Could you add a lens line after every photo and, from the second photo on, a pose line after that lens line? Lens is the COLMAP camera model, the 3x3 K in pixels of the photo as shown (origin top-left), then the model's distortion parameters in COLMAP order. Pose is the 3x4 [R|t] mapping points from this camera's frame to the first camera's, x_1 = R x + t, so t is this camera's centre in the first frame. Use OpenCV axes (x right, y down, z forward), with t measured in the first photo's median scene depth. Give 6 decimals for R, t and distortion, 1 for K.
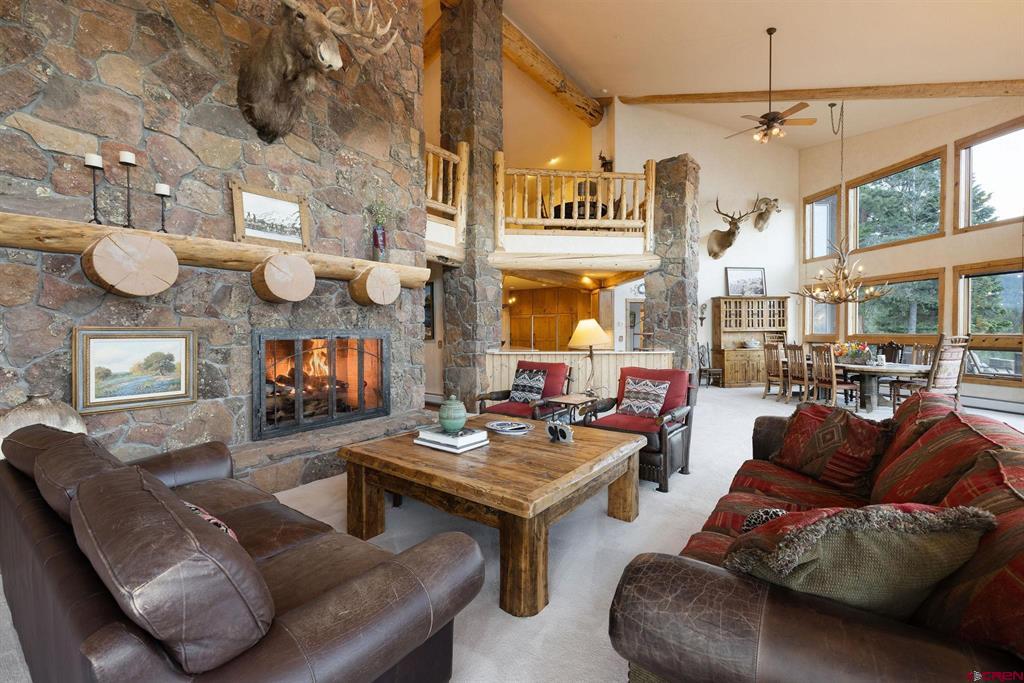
lens RADIAL K [[427.0, 0, 510.7], [0, 427.0, 337.4], [0, 0, 1]] dist [0.001640, -0.000784]
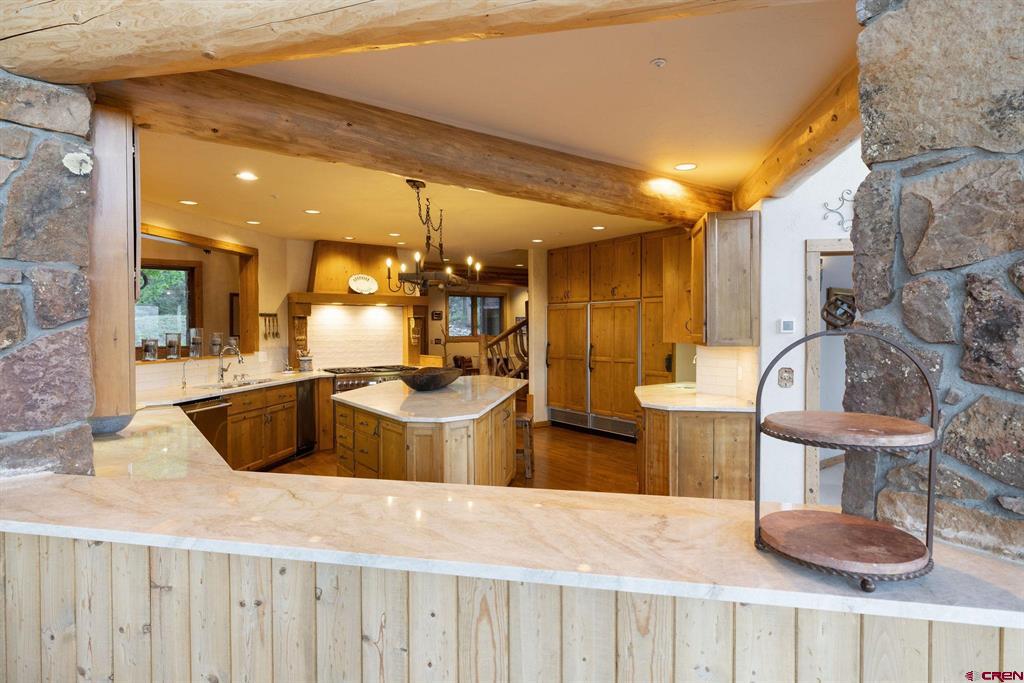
lens RADIAL K [[548.0, 0, 510.2], [0, 548.0, 337.9], [0, 0, 1]] dist [-0.004460, -0.000414]
pose [[0.954944, 0.005481, -0.296735, 0.403881], [-0.002786, 0.999951, 0.009503, -0.058170], [0.296772, -0.008248, 0.954913, 1.240532]]
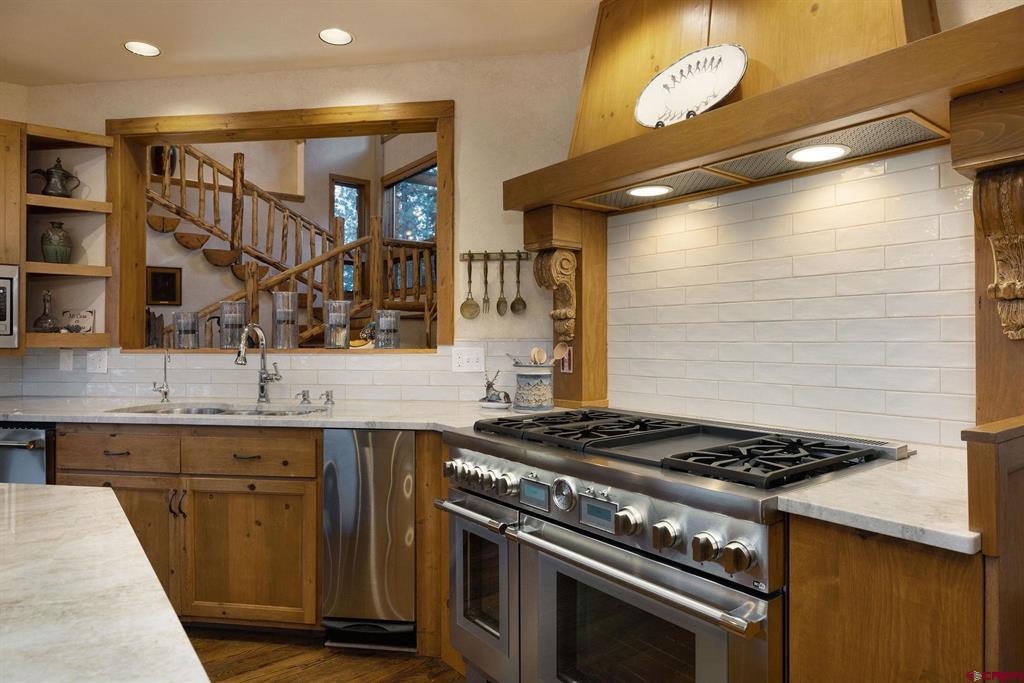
lens RADIAL K [[615.3, 0, 511.0], [0, 615.3, 335.6], [0, 0, 1]] dist [0.000679, 0.002009]
pose [[-0.280202, -0.004687, -0.959930, -0.018939], [-0.010307, 0.999945, -0.001874, -0.018647], [0.959886, 0.009369, -0.280235, 2.639423]]
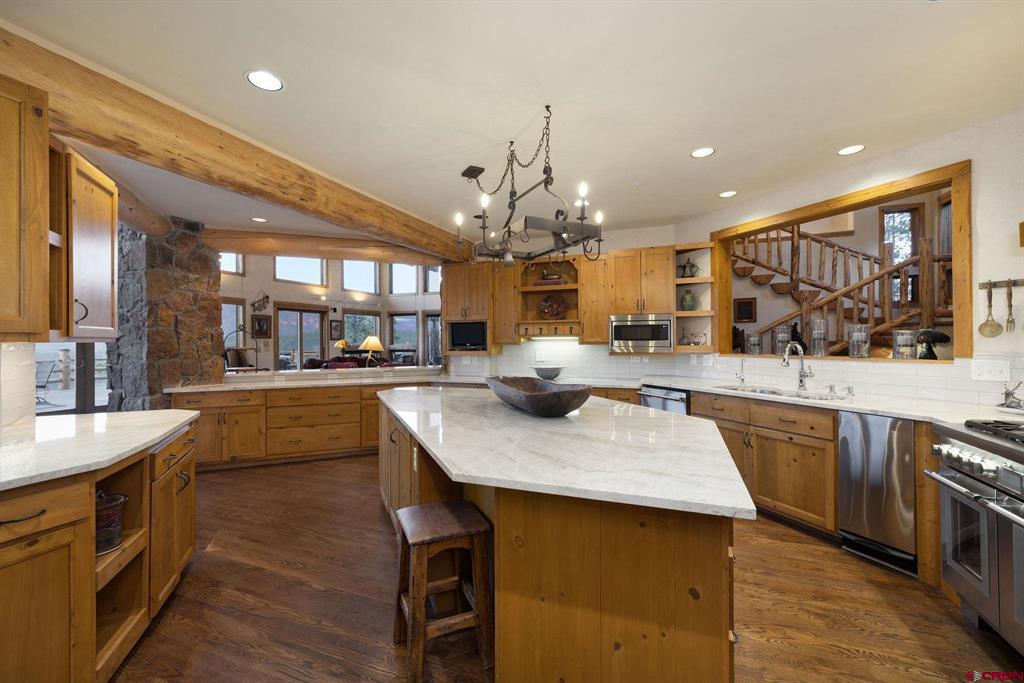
lens RADIAL K [[427.0, 0, 508.9], [0, 427.0, 340.0], [0, 0, 1]] dist [0.001640, -0.000784]
pose [[-0.966148, 0.010084, -0.257790, 0.101644], [0.007342, 0.999906, 0.011598, -0.043924], [0.257883, 0.009313, -0.966131, 2.782667]]
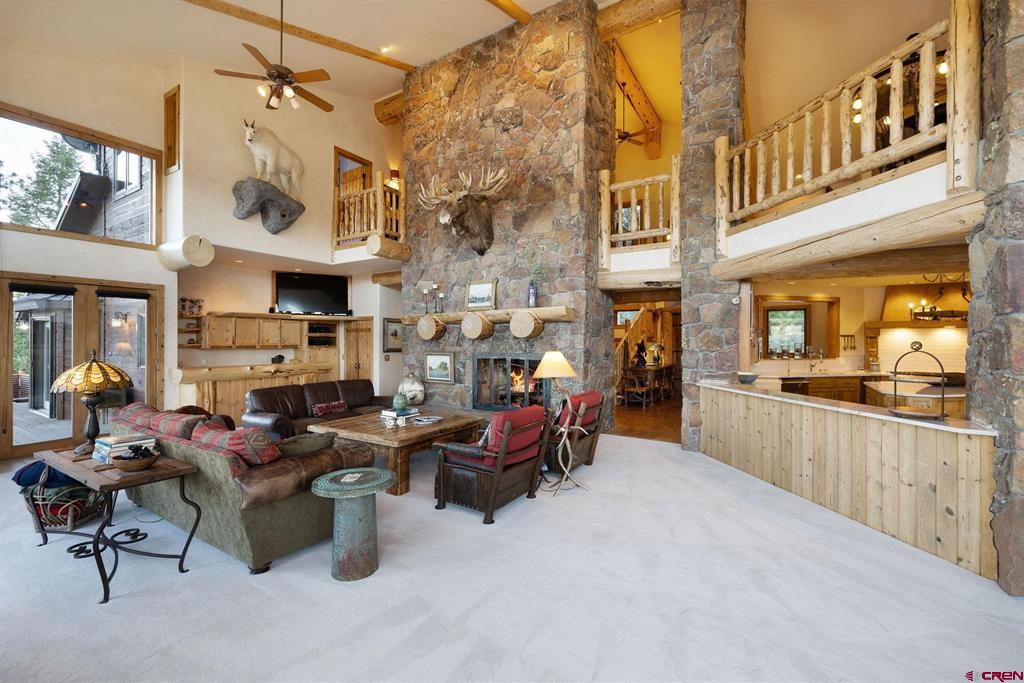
lens RADIAL K [[427.0, 0, 510.1], [0, 427.0, 338.8], [0, 0, 1]] dist [0.001640, -0.000784]
pose [[0.076023, 0.002775, -0.997102, 1.120970], [-0.014849, 0.999888, 0.001651, -0.071331], [0.996995, 0.014680, 0.076056, 0.814667]]
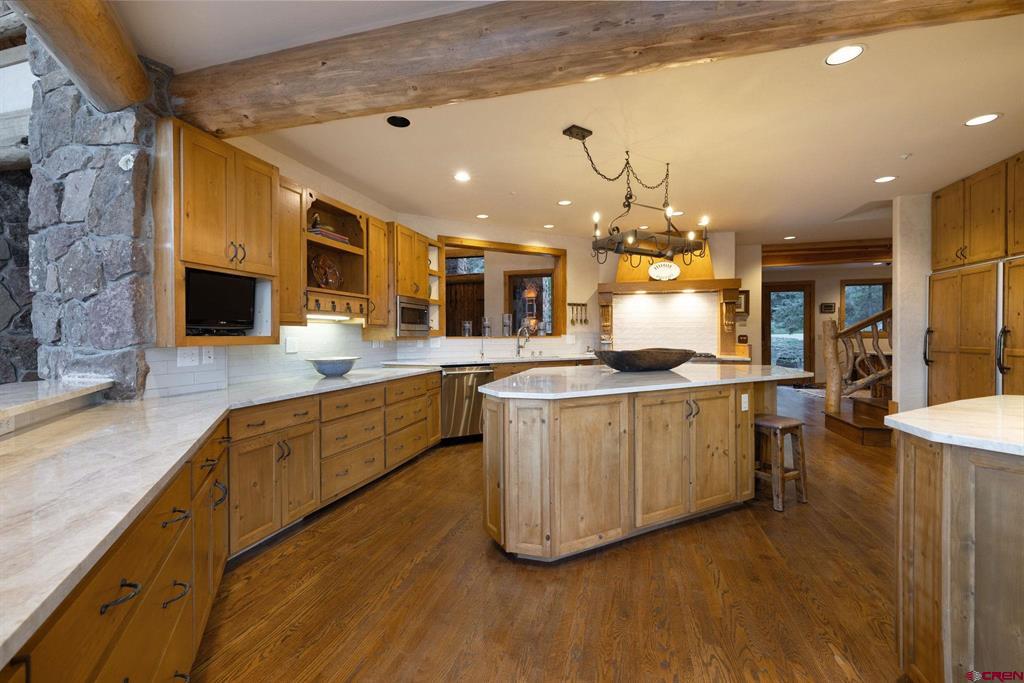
lens RADIAL K [[427.0, 0, 509.8], [0, 427.0, 337.6], [0, 0, 1]] dist [0.001640, -0.000784]
pose [[0.358601, 0.008193, -0.933455, 0.539339], [-0.008086, 0.999951, 0.005670, -0.005398], [0.933456, 0.005514, 0.358650, 1.757598]]
